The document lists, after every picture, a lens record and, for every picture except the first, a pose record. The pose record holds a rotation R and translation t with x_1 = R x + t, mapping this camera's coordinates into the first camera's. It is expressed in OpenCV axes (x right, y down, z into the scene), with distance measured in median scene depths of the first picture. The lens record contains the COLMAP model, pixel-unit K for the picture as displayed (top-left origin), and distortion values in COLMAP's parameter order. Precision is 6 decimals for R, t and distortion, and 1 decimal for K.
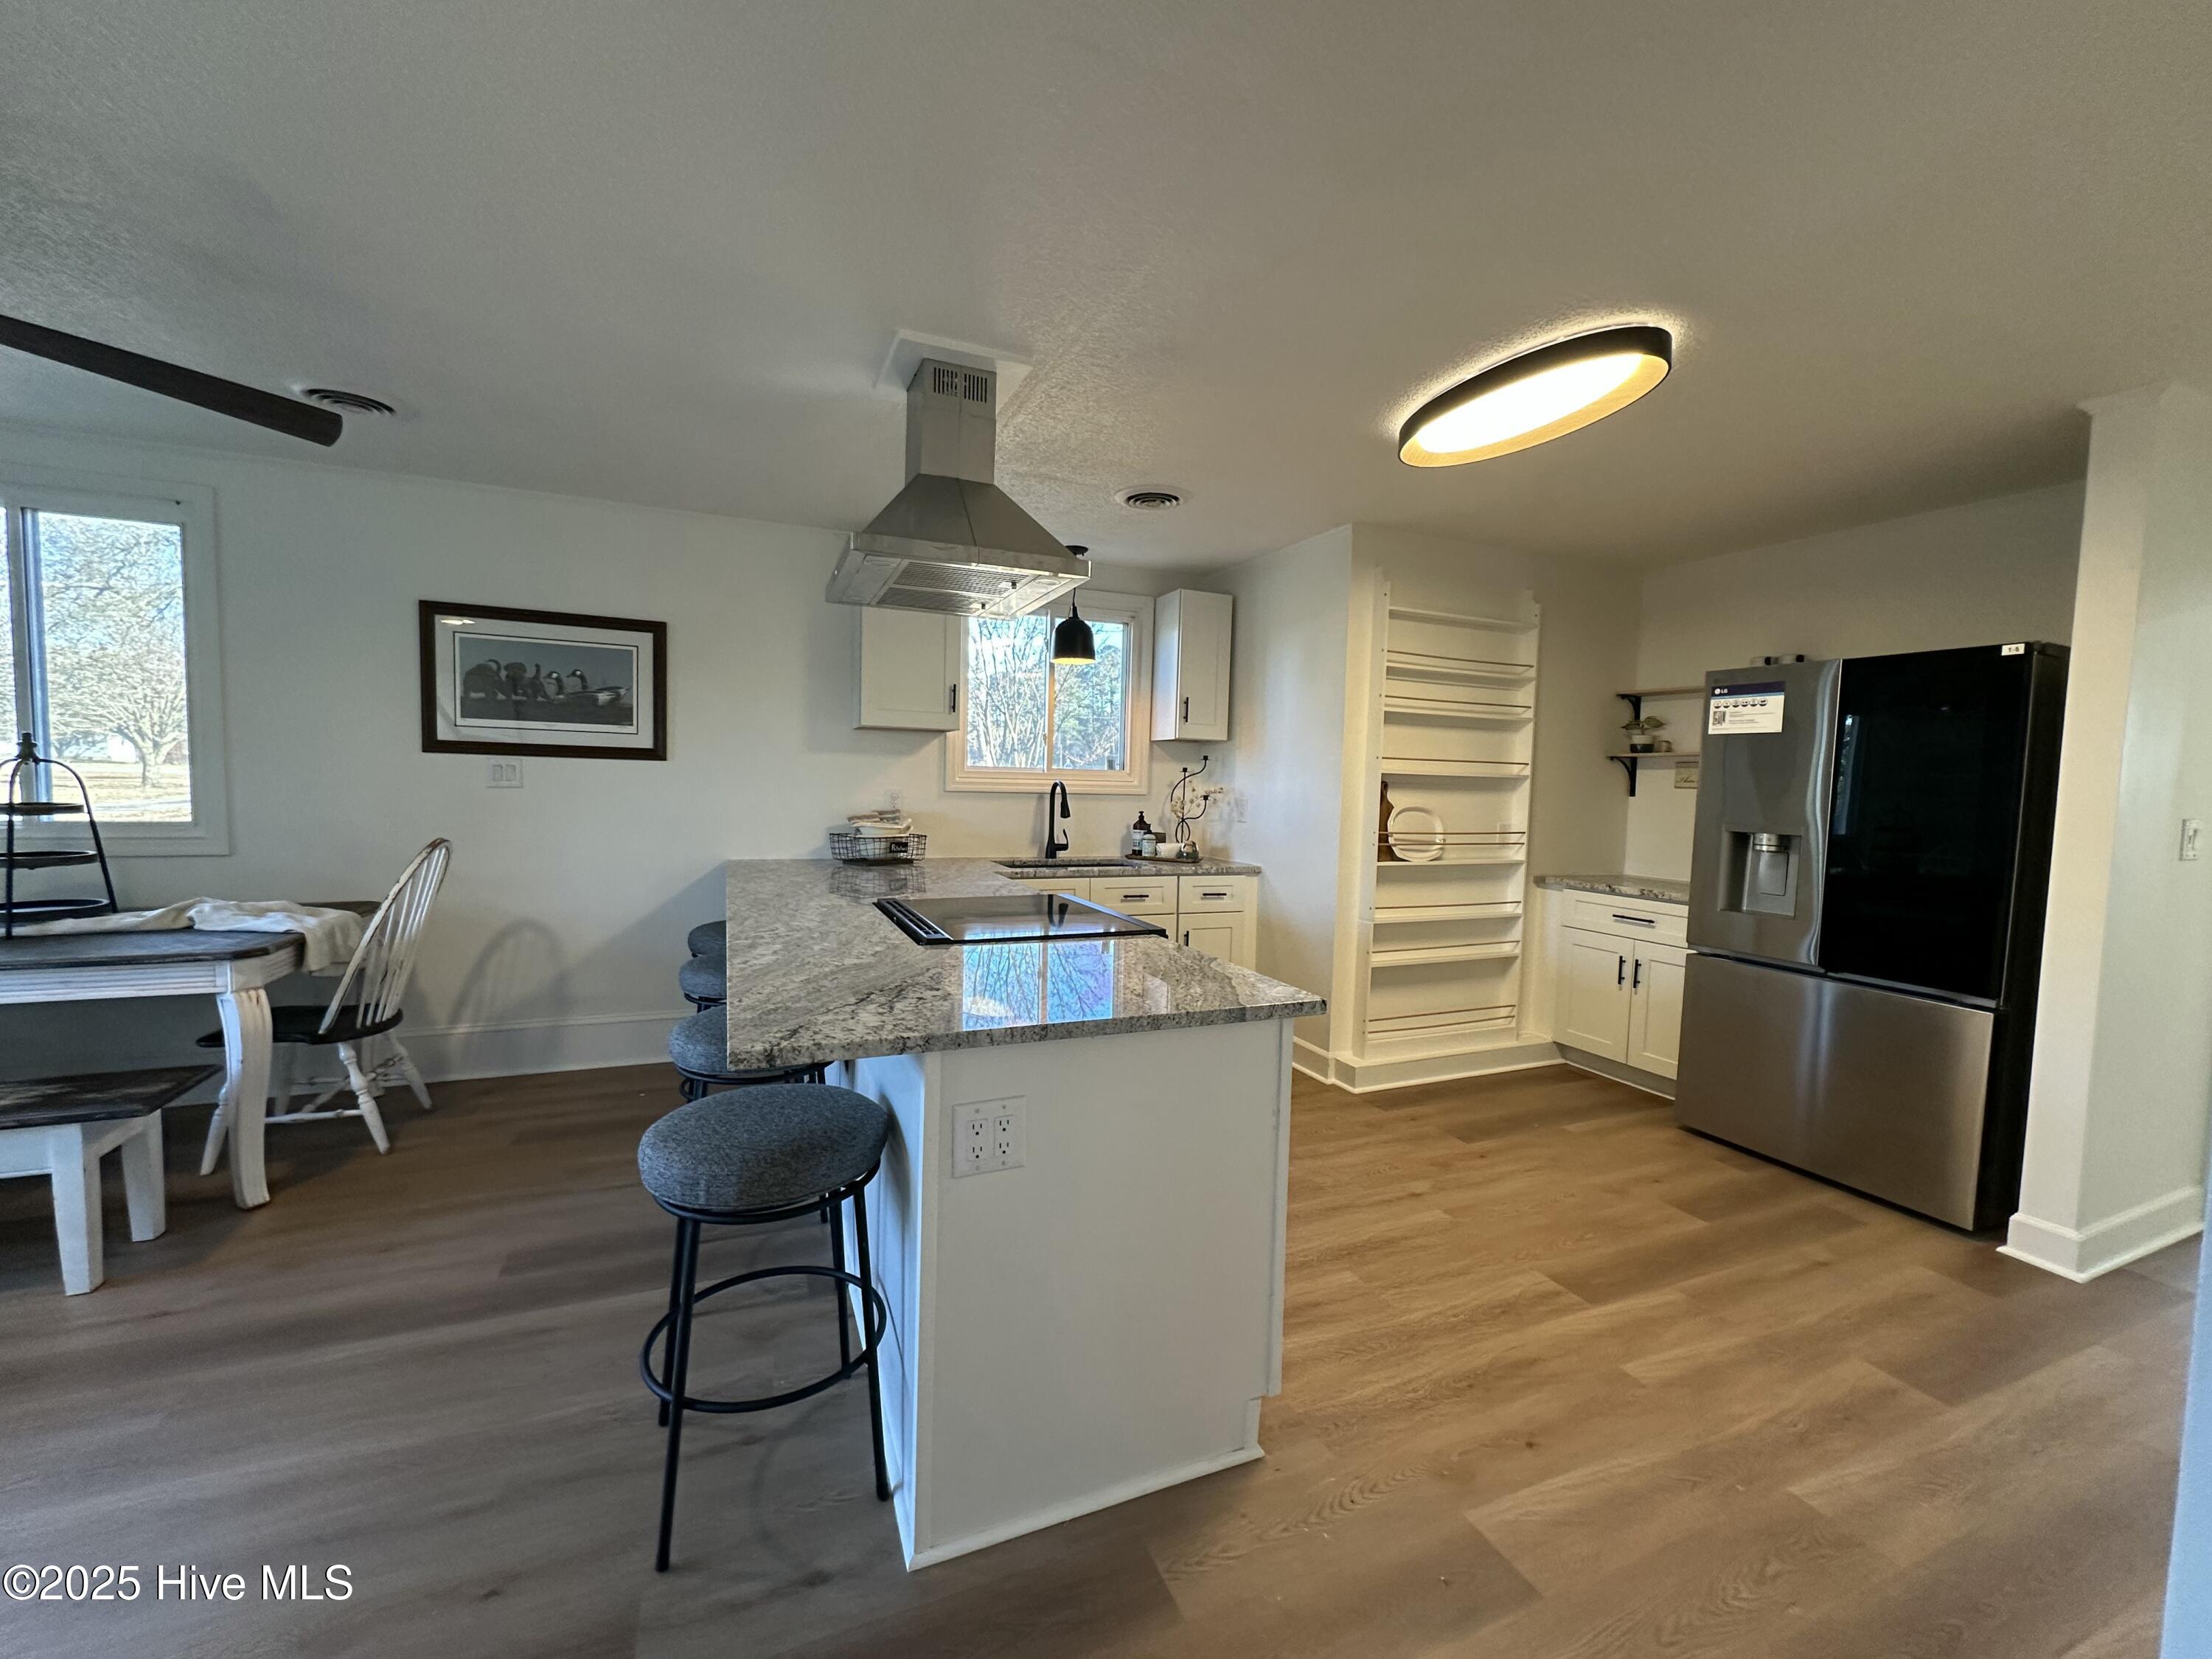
lens RADIAL K [[886.1, 0, 1109.1], [0, 886.1, 834.5], [0, 0, 1]] dist [-0.000729, 0.000306]
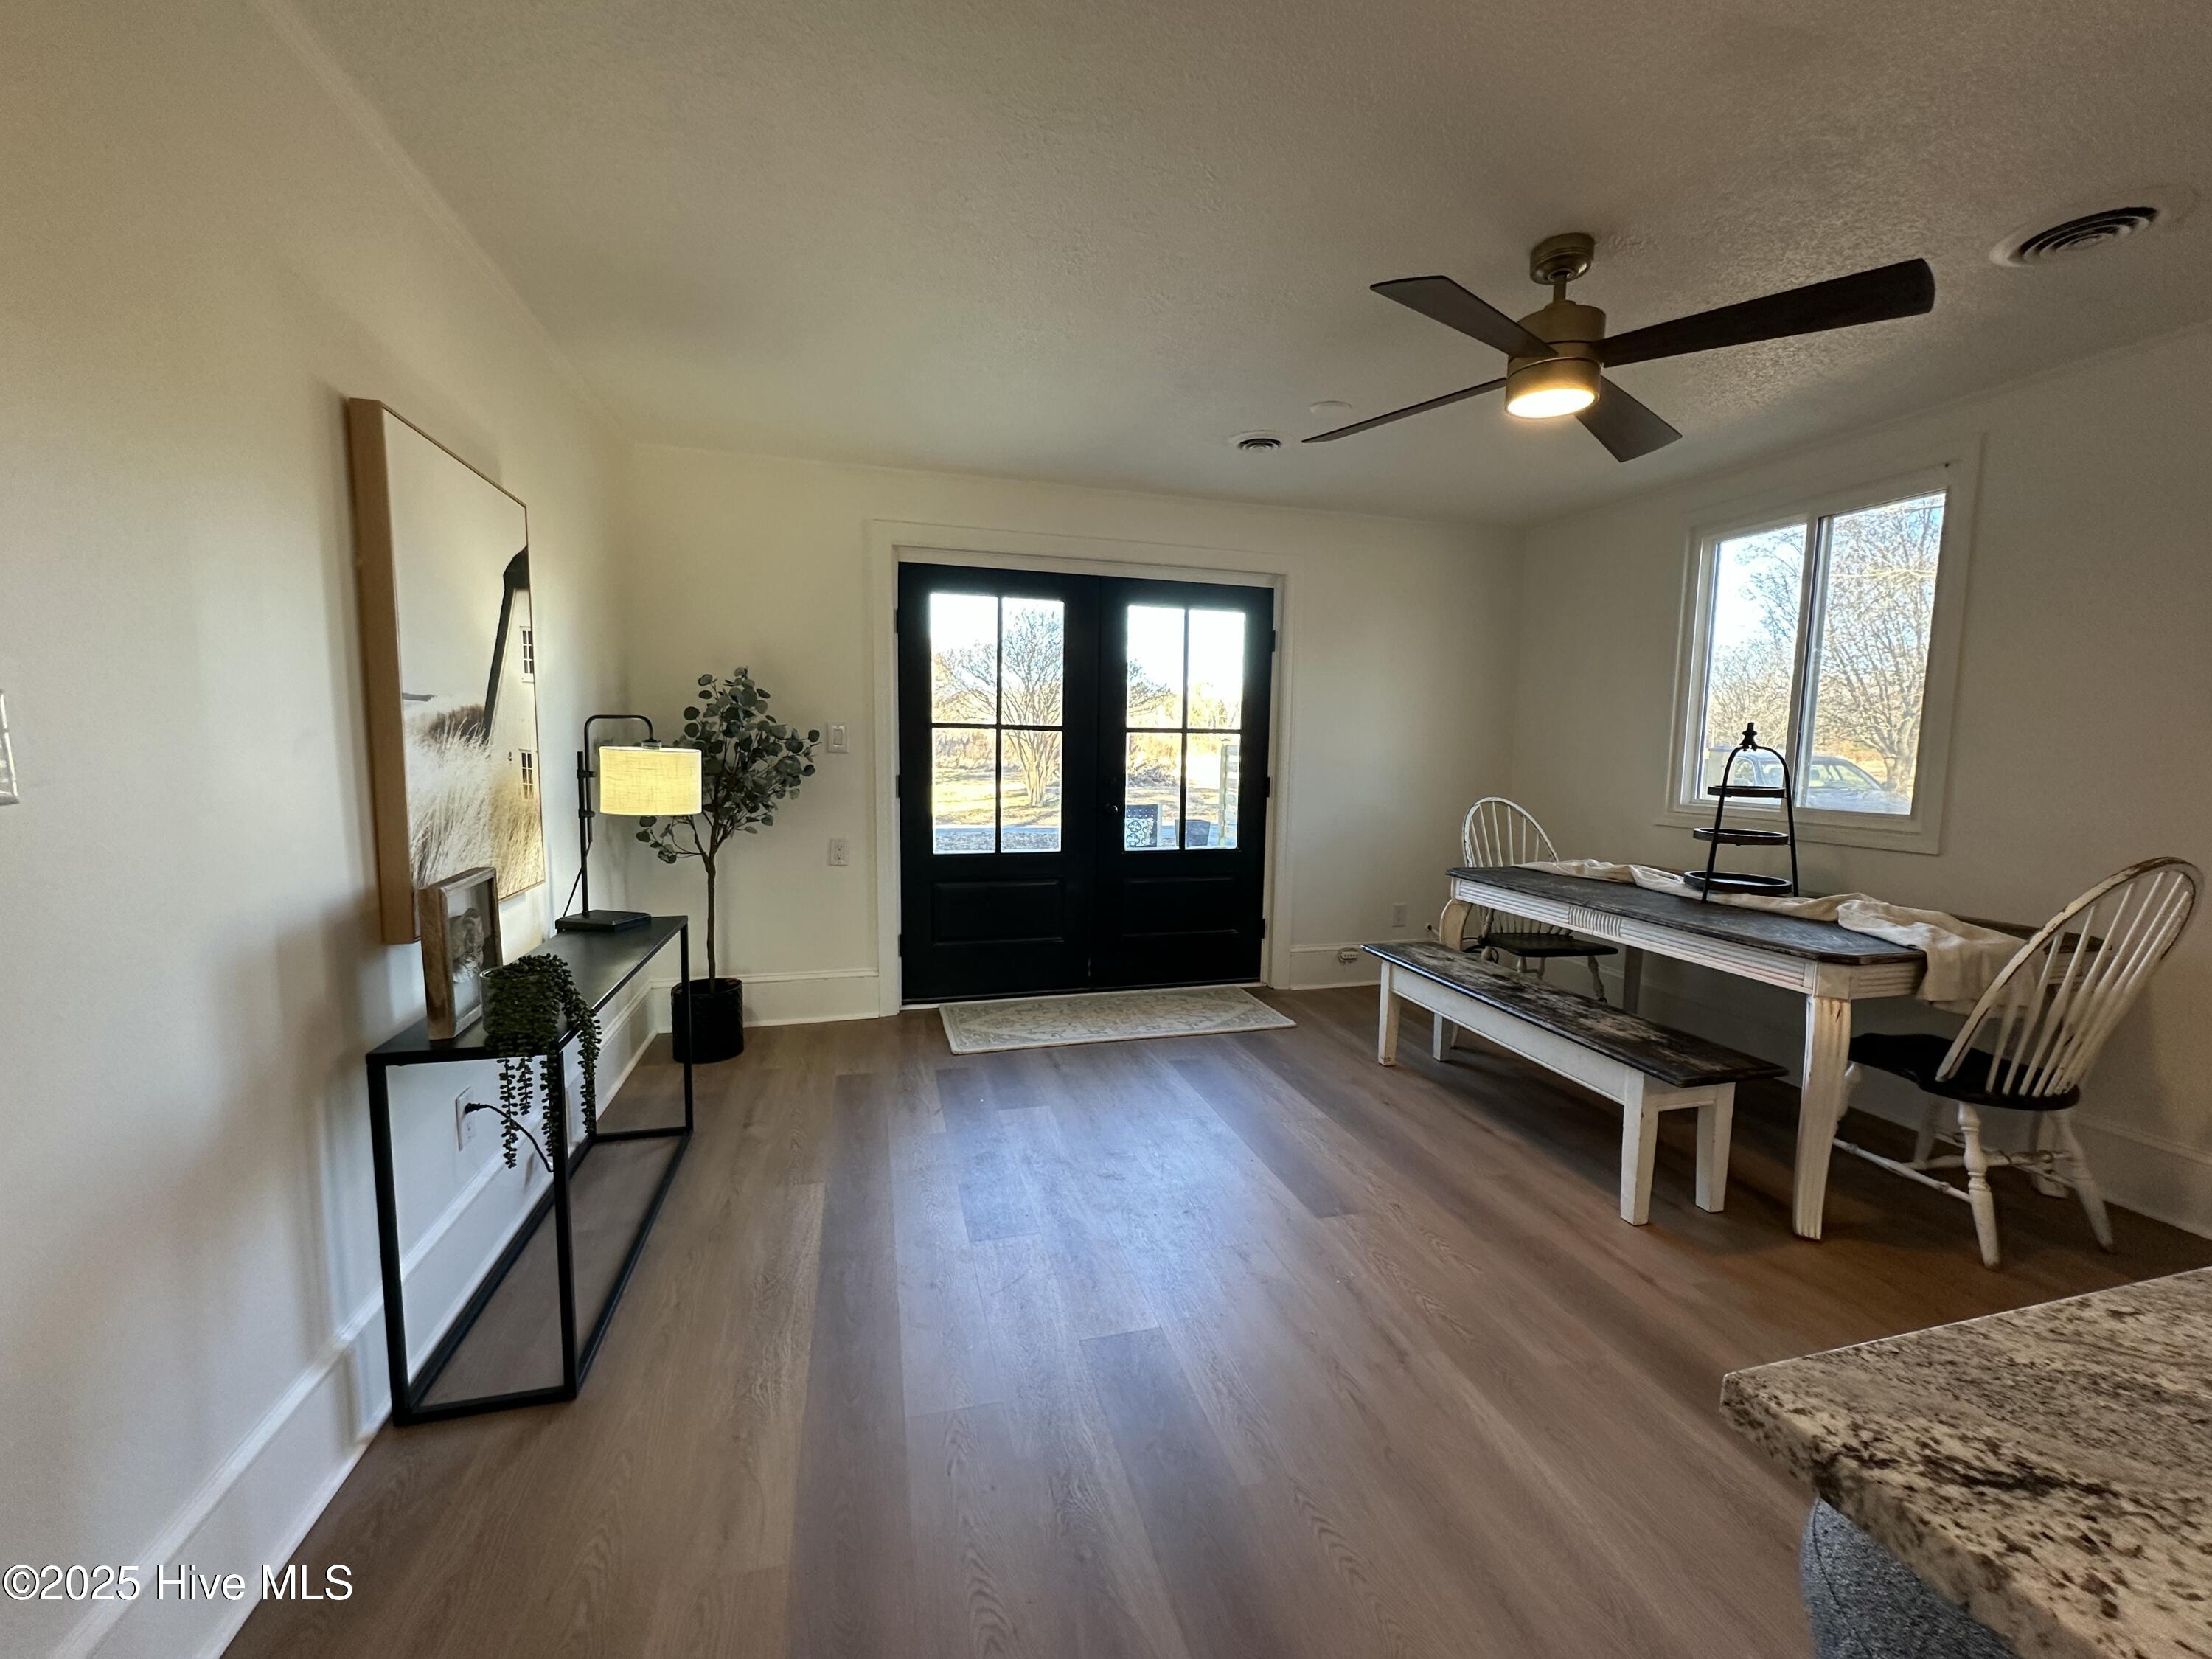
lens RADIAL K [[886.1, 0, 1109.1], [0, 886.1, 834.5], [0, 0, 1]] dist [-0.000729, 0.000306]
pose [[-0.132964, 0.072574, -0.988460, -0.009318], [-0.085139, 0.992793, 0.084344, -0.001411], [0.987457, 0.095371, -0.125827, 0.335231]]
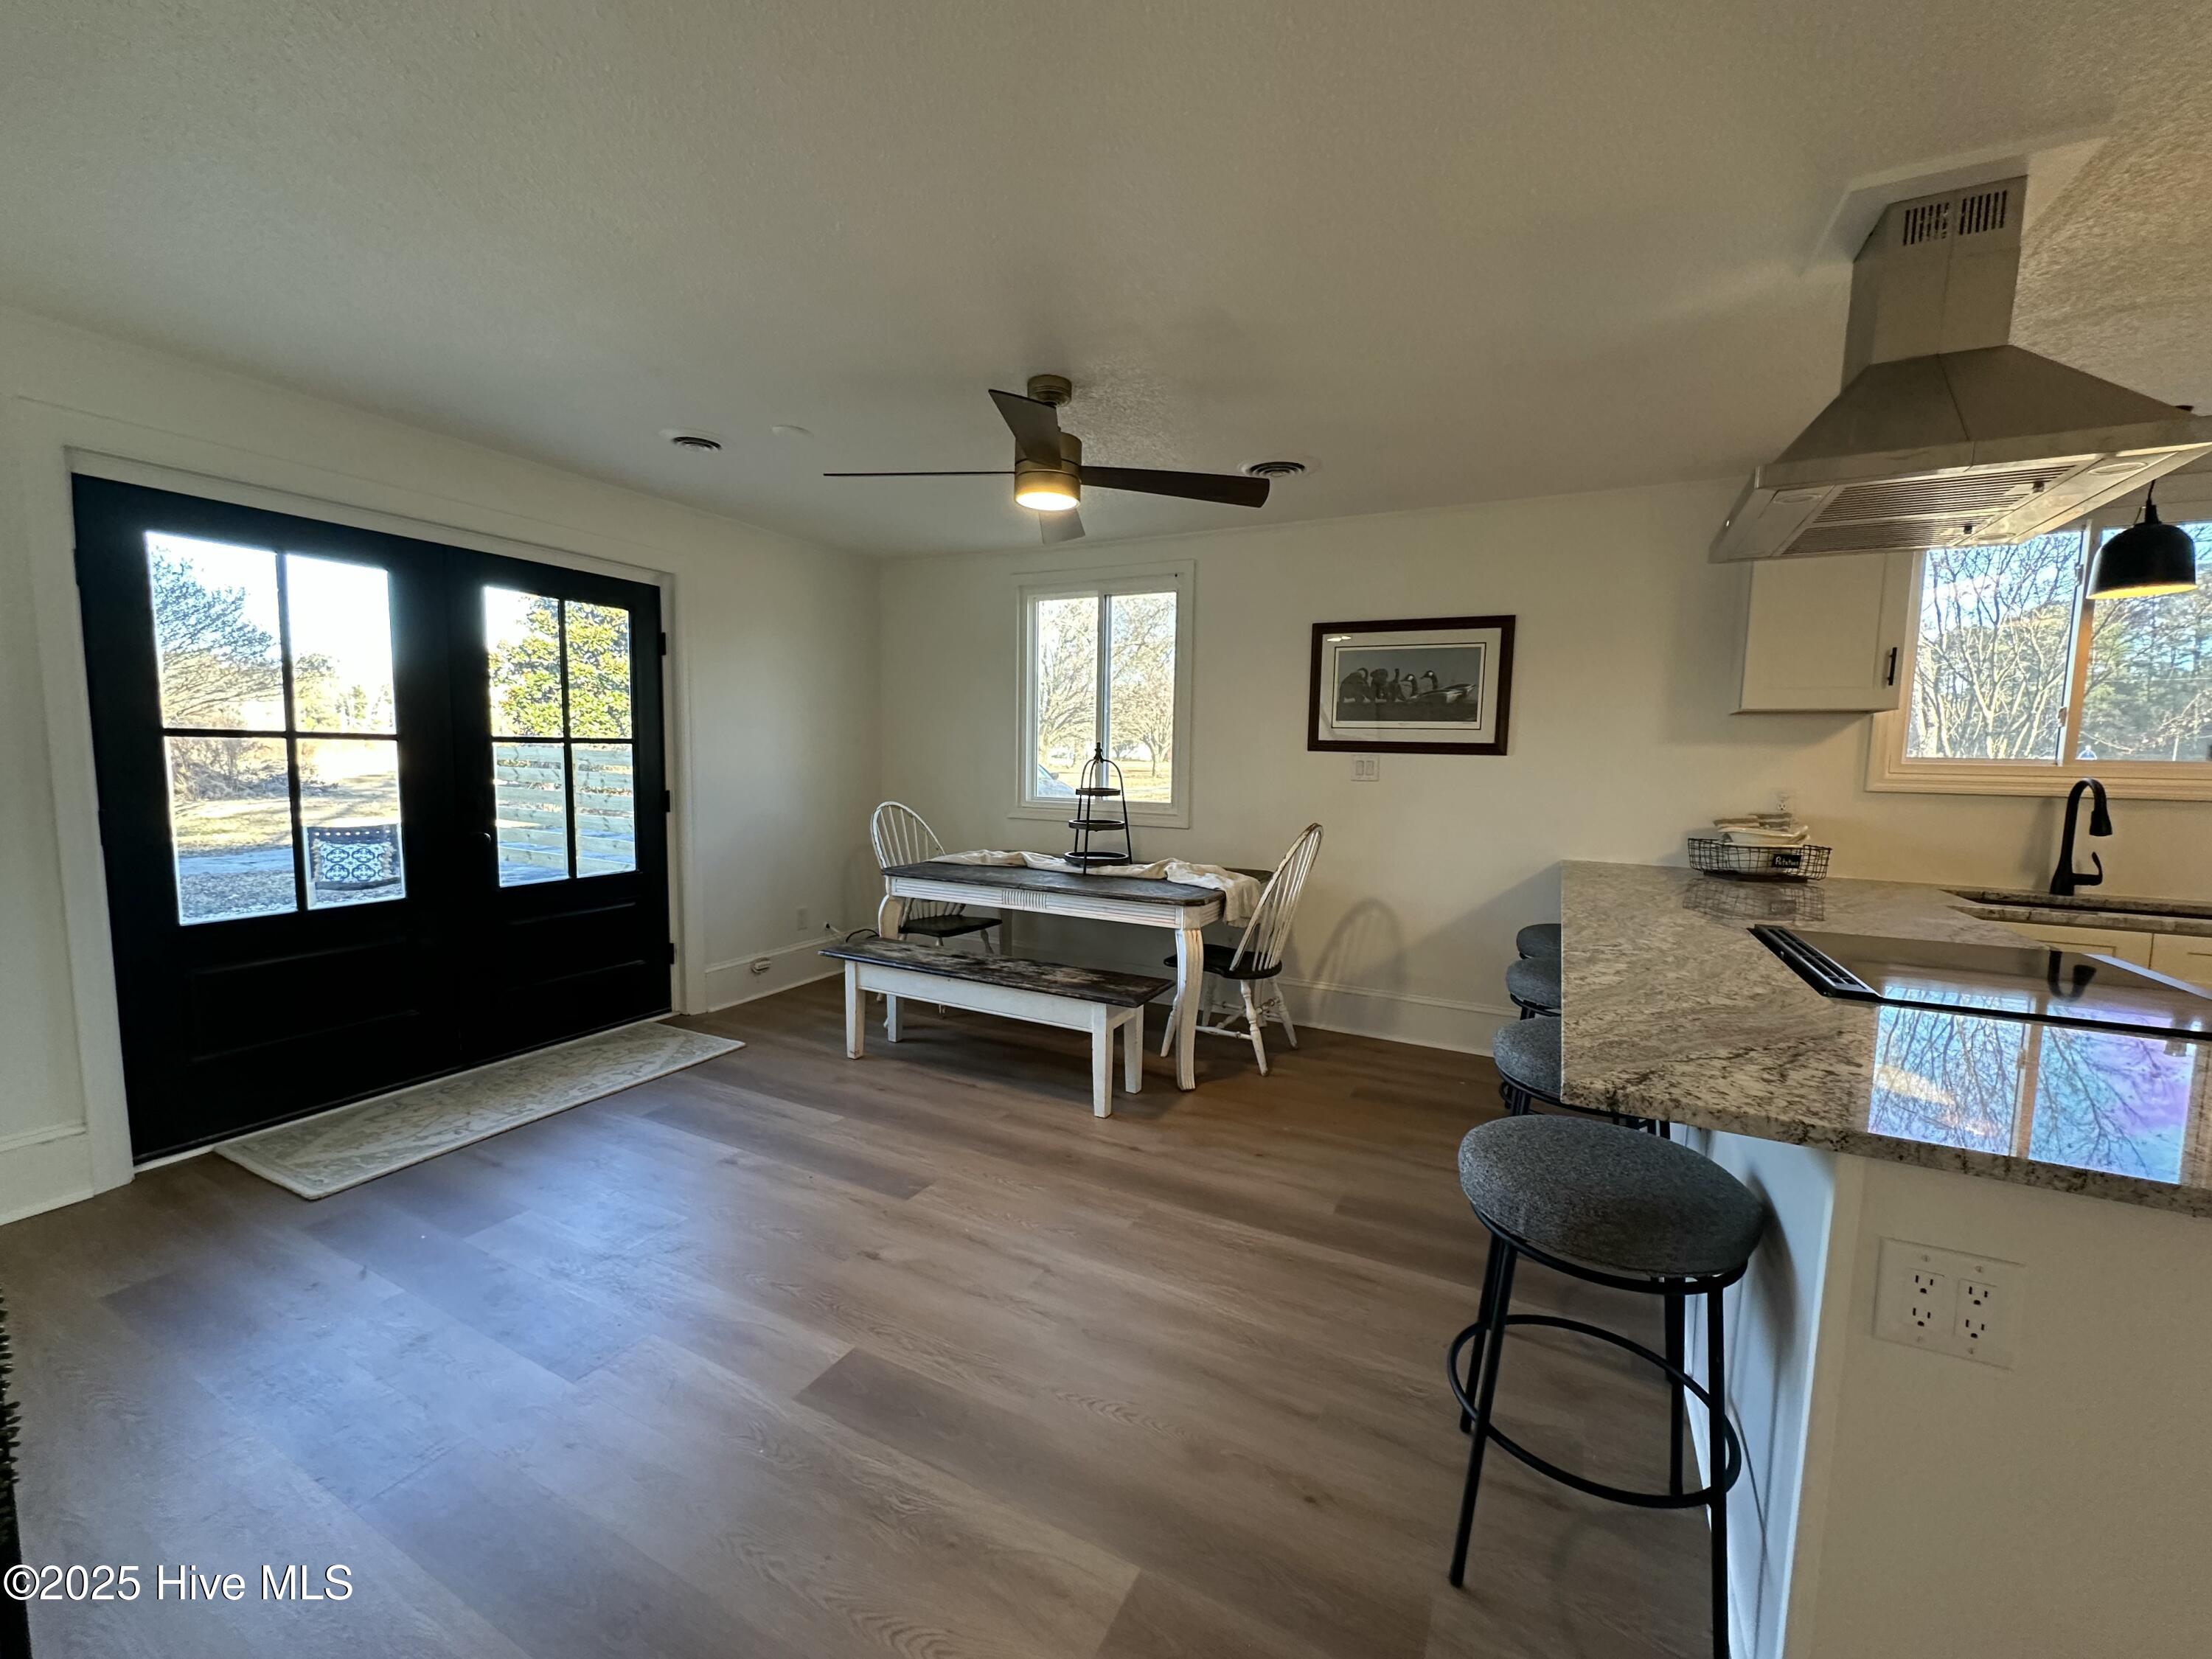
lens RADIAL K [[886.1, 0, 1109.1], [0, 886.1, 834.5], [0, 0, 1]] dist [-0.000729, 0.000306]
pose [[0.638468, 0.056294, -0.767587, -0.022568], [-0.051220, 0.998218, 0.030604, -0.003212], [0.767942, 0.019776, 0.640214, 0.032288]]
